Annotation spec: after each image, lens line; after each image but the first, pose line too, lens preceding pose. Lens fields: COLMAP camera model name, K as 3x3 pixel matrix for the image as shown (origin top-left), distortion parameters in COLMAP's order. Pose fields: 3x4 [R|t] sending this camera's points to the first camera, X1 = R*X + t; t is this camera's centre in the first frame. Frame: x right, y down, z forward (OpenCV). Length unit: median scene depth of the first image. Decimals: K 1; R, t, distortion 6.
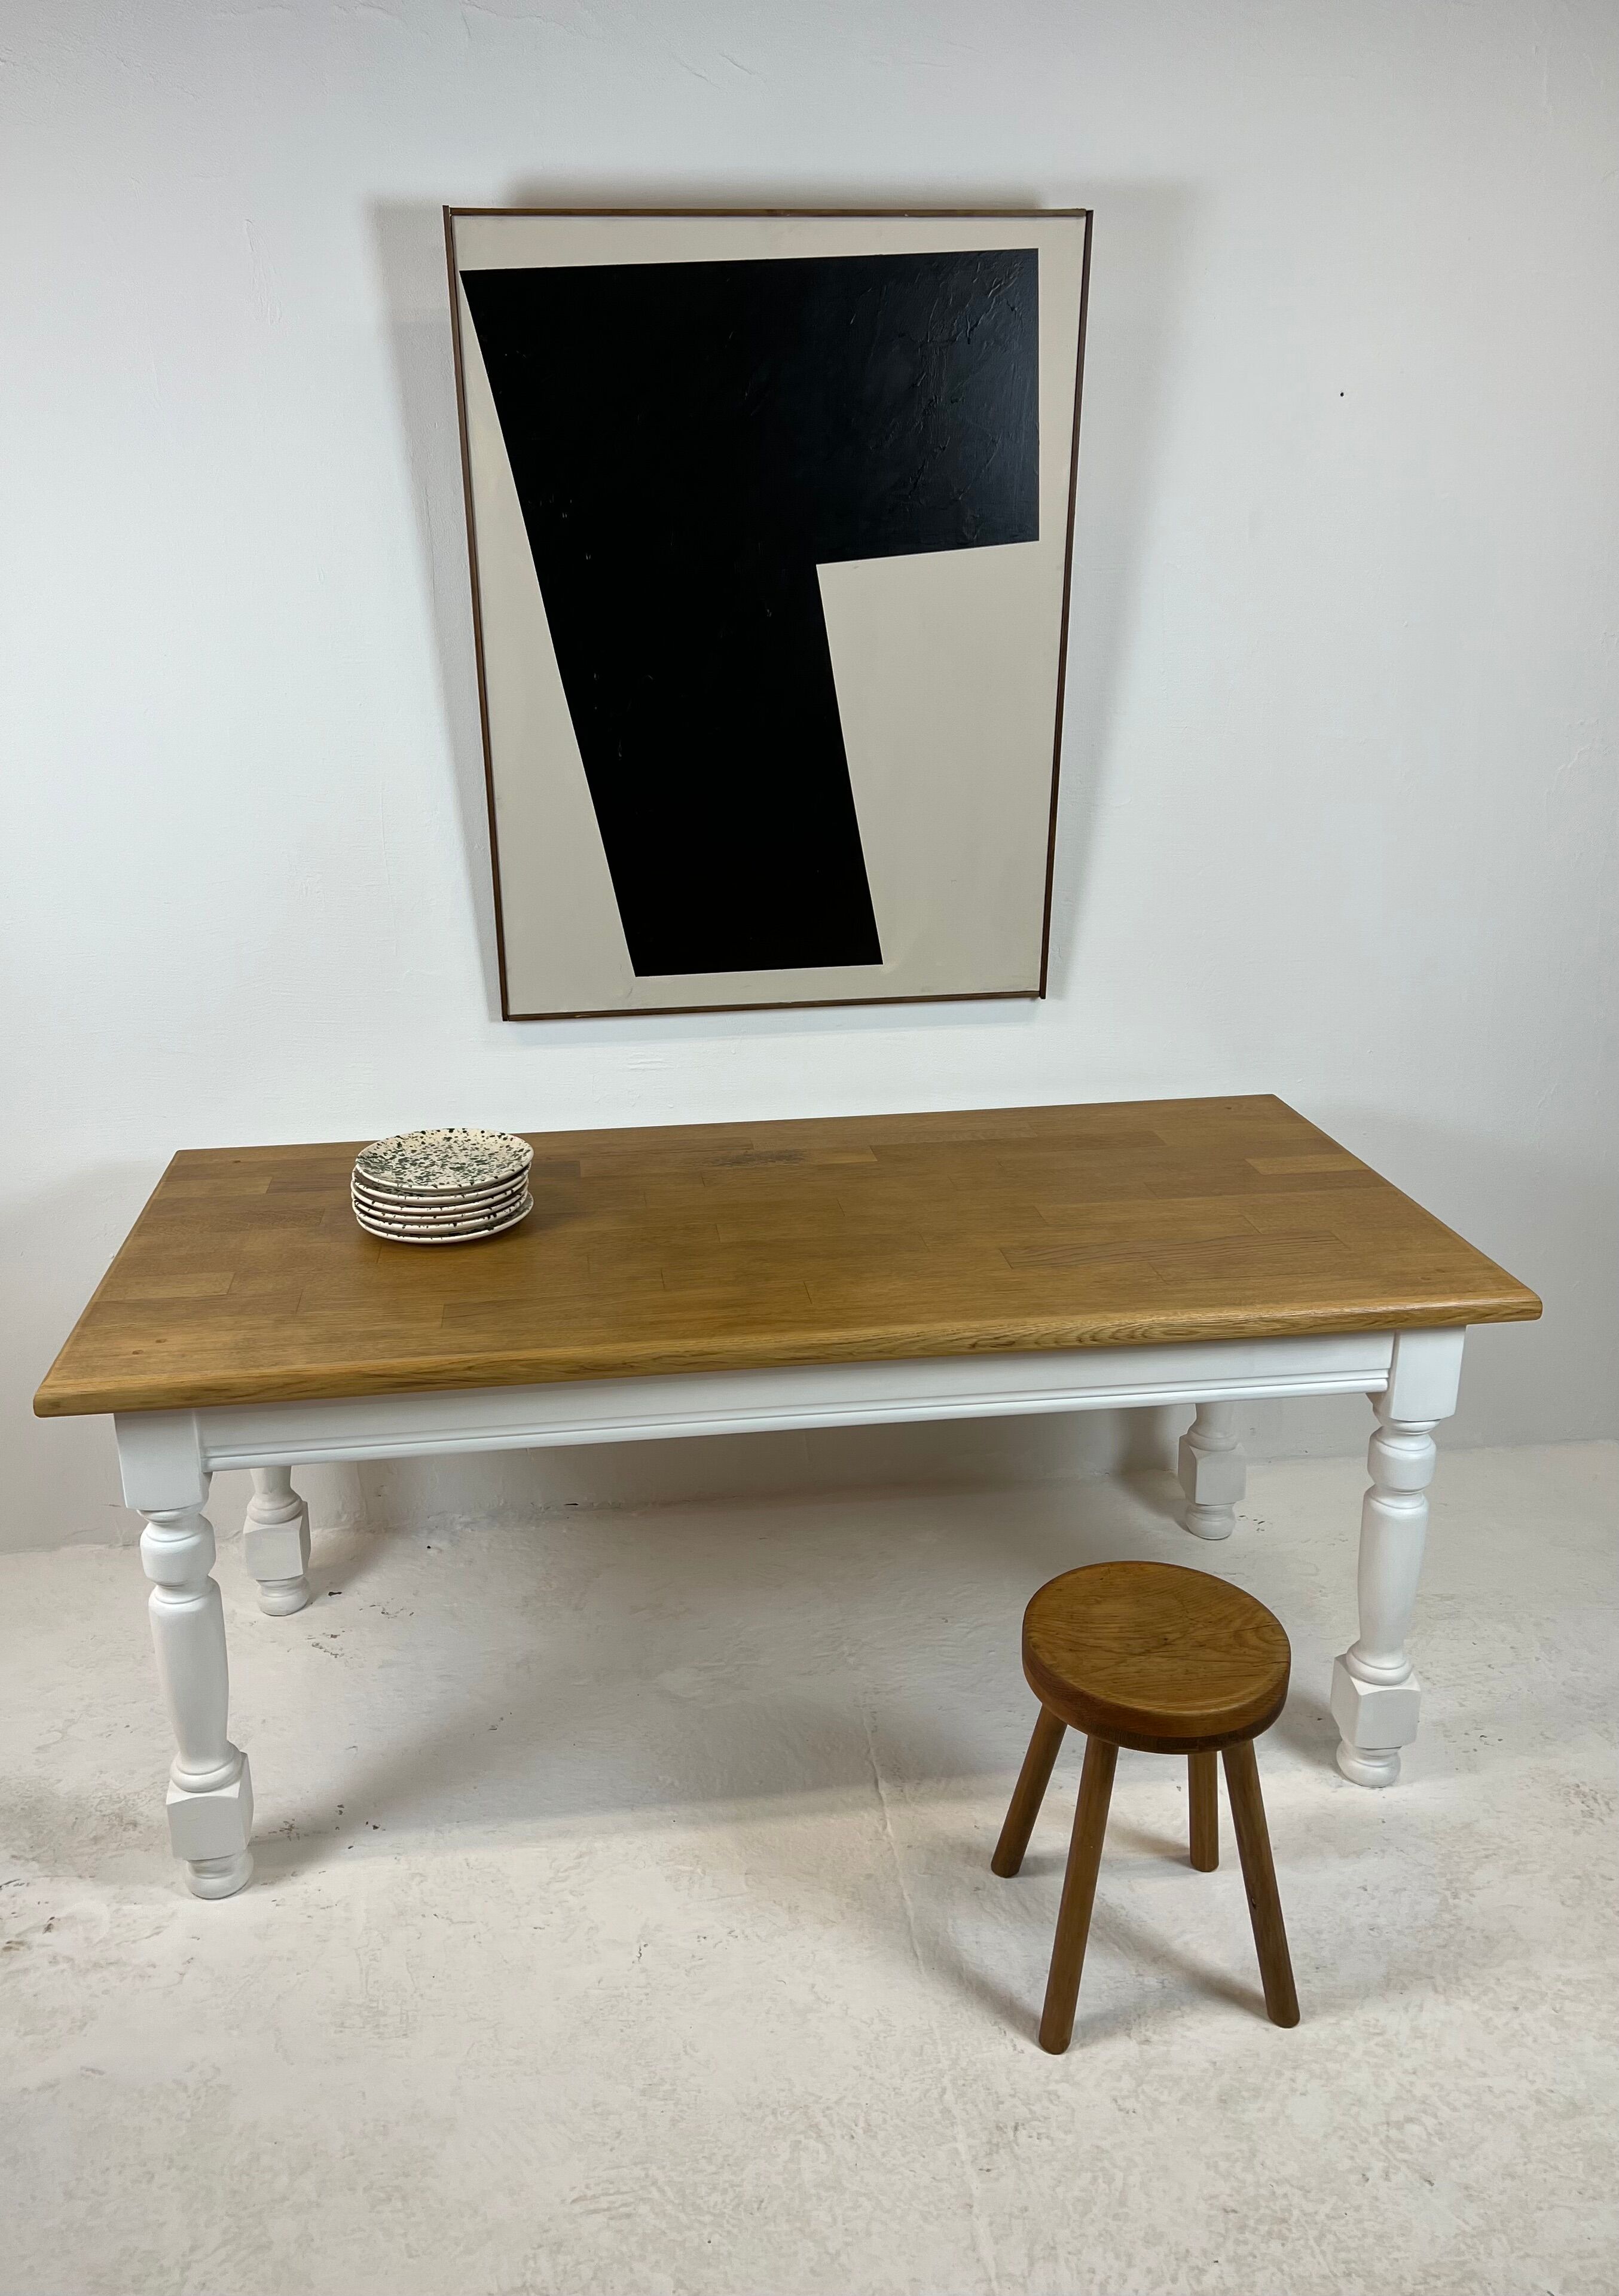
lens RADIAL K [[1845.4, 0, 780.3], [0, 1845.4, 1089.1], [0, 0, 1]] dist [0.030910, -0.035008]
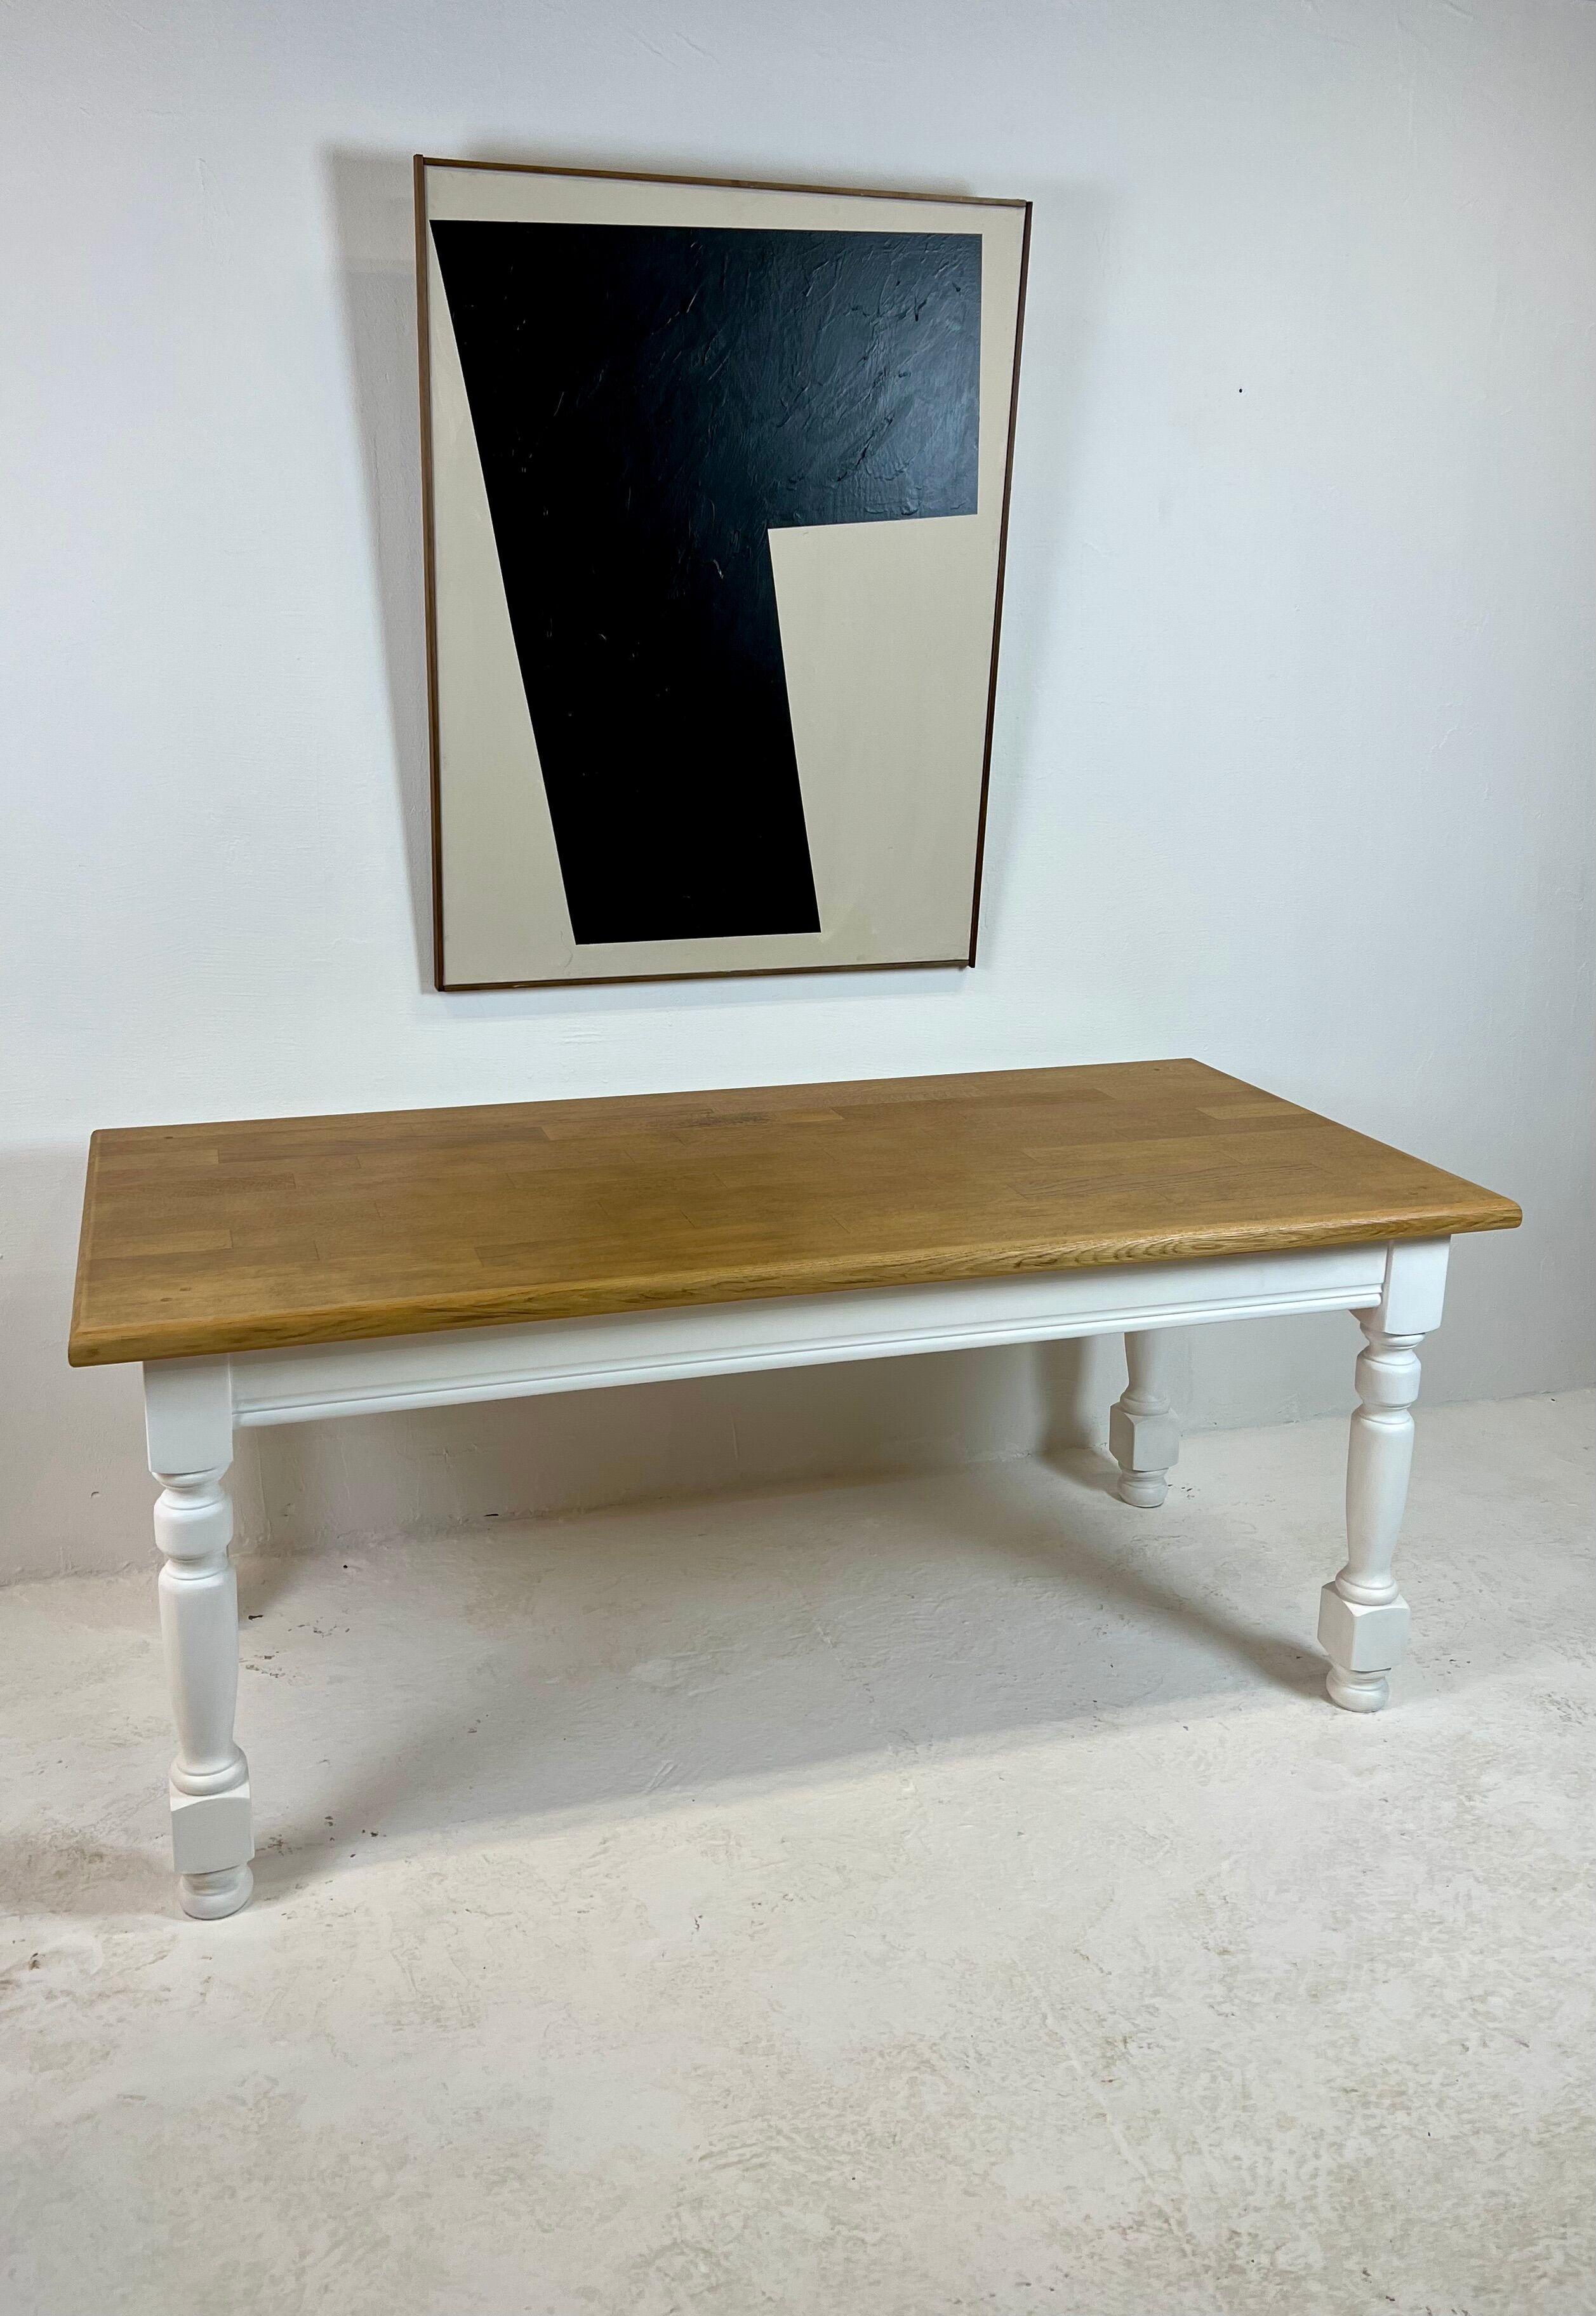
lens RADIAL K [[1962.2, 0, 773.5], [0, 1962.2, 1033.8], [0, 0, 1]] dist [0.025903, -0.022564]
pose [[0.983996, -0.015623, 0.177505, -0.201232], [0.029657, 0.996614, -0.076685, 0.085771], [-0.175706, 0.080722, 0.981128, -0.034789]]
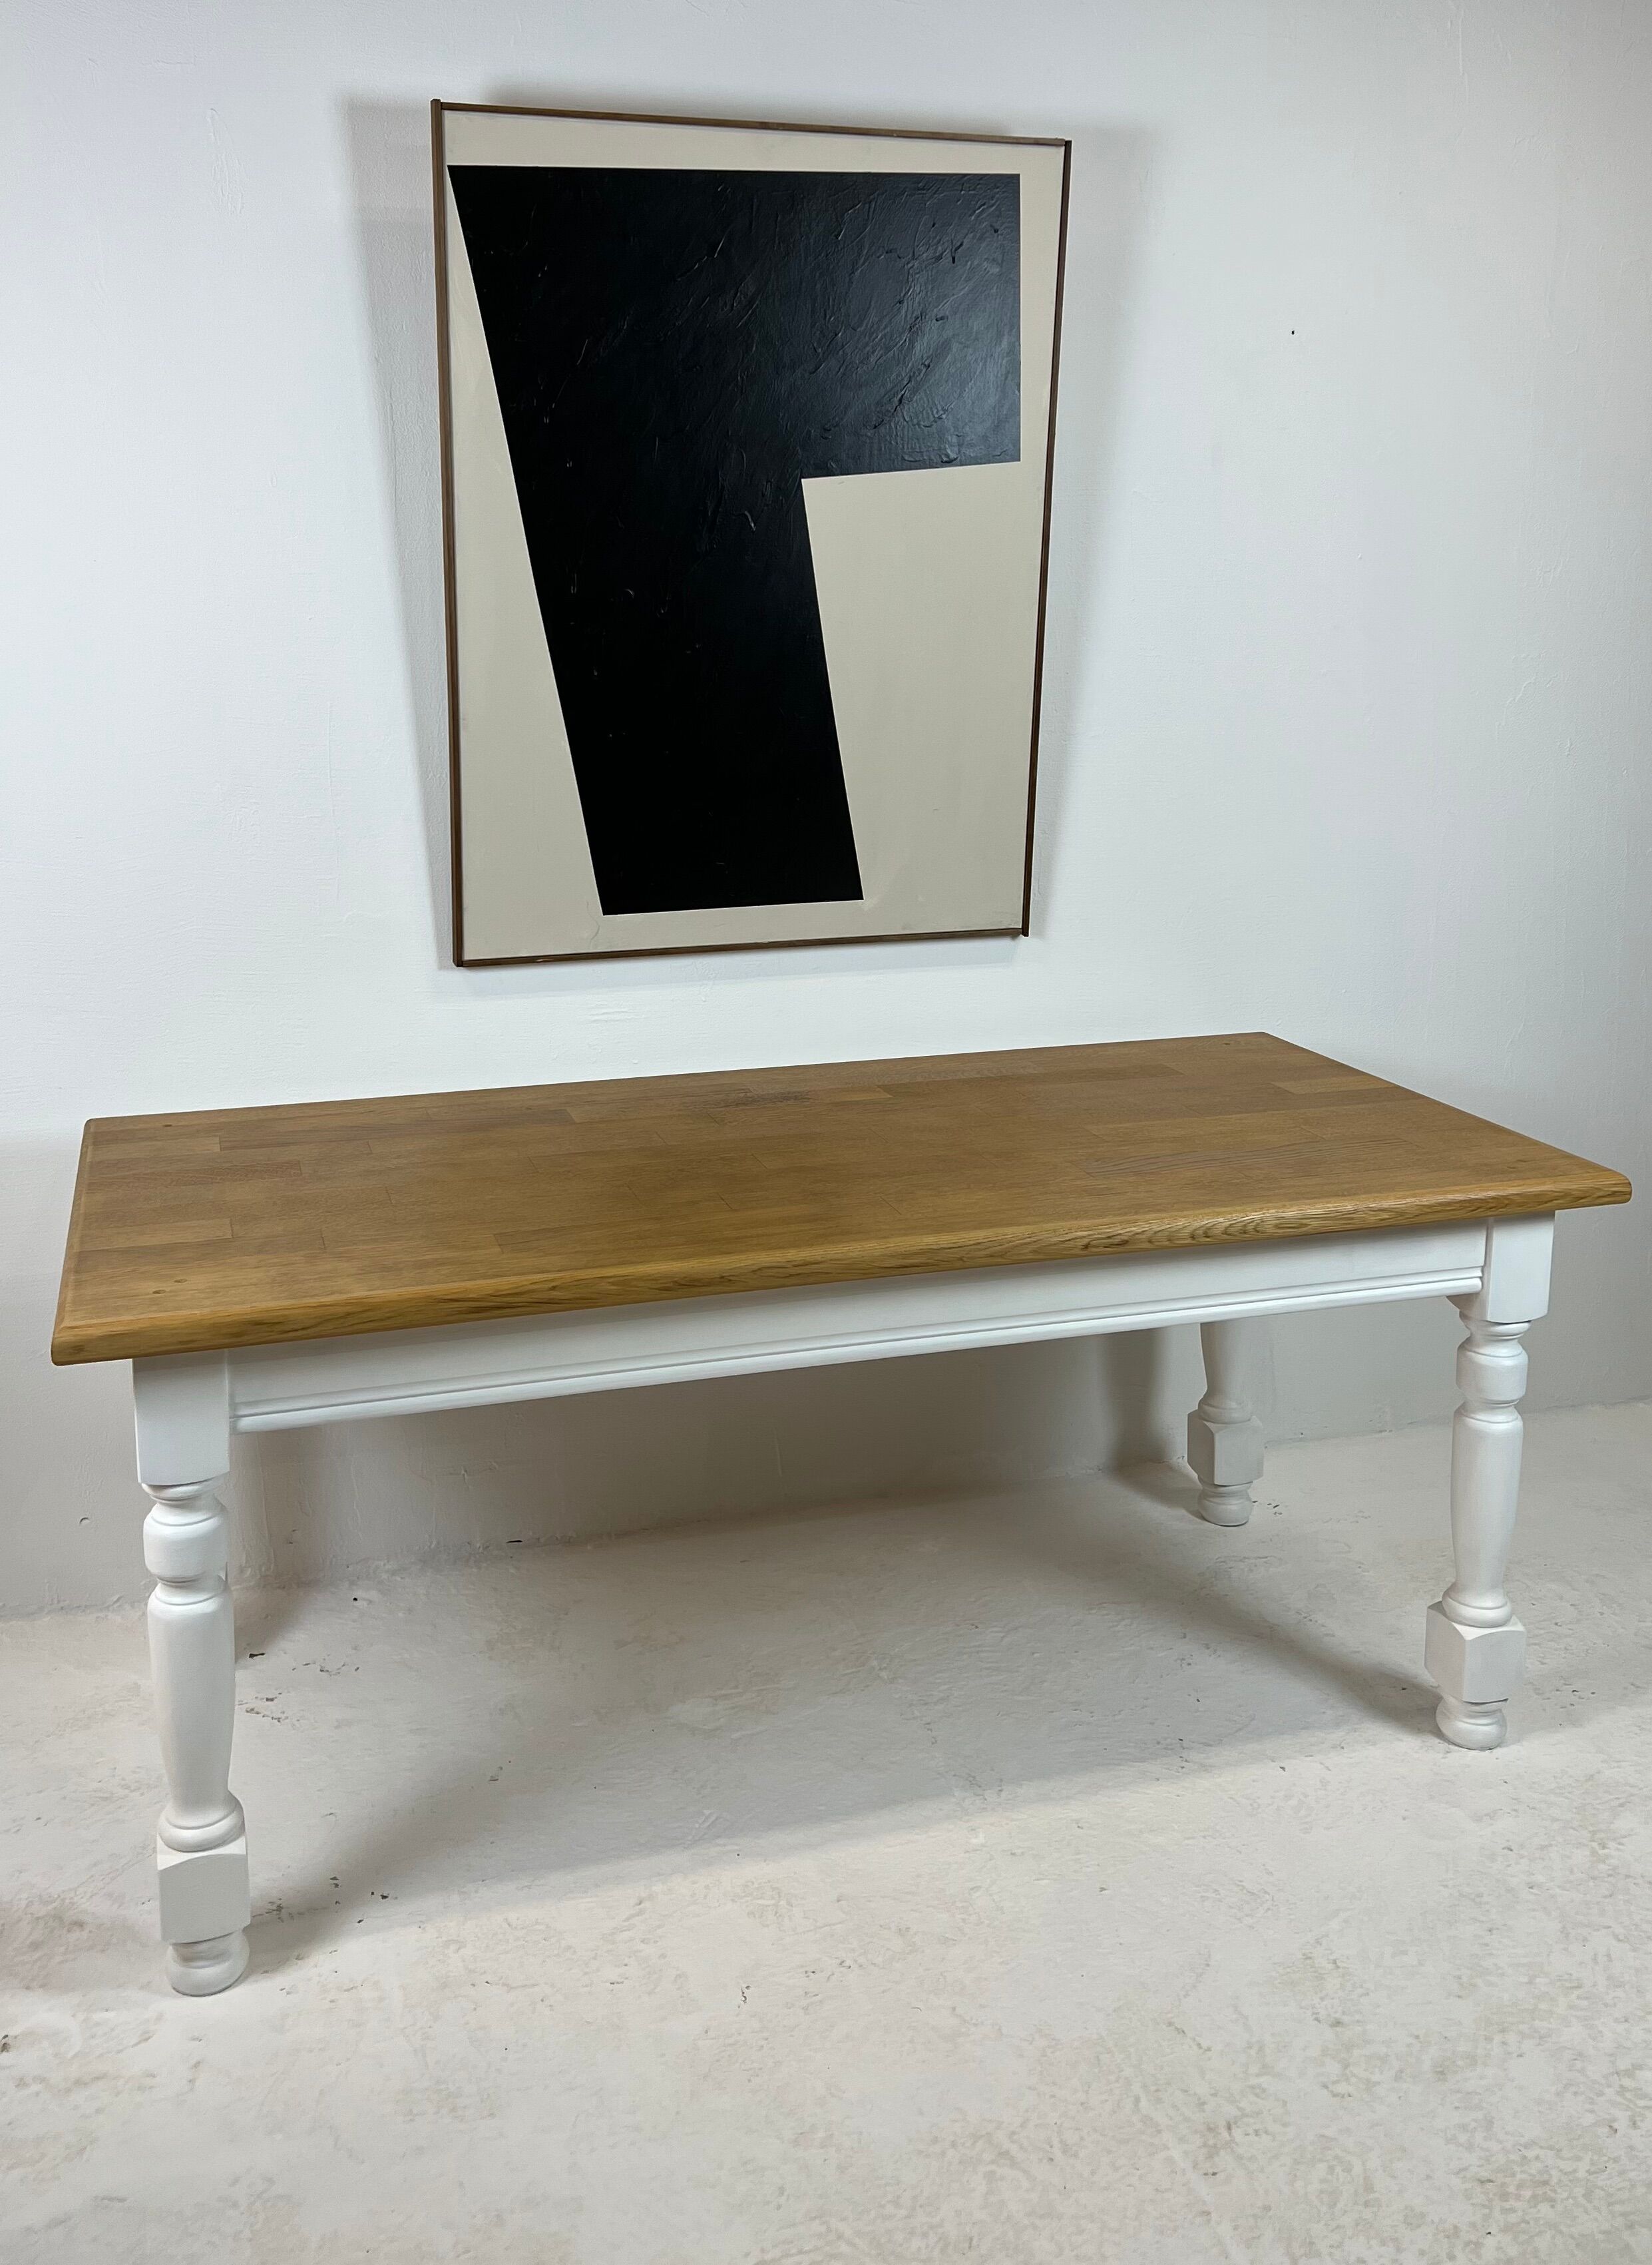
lens RADIAL K [[2060.7, 0, 791.4], [0, 2060.7, 874.1], [0, 0, 1]] dist [0.009005, 0.000000]
pose [[0.985501, -0.014592, 0.169041, -0.198795], [0.041825, 0.986443, -0.158686, 0.105525], [-0.164434, 0.163455, 0.972751, -0.008713]]
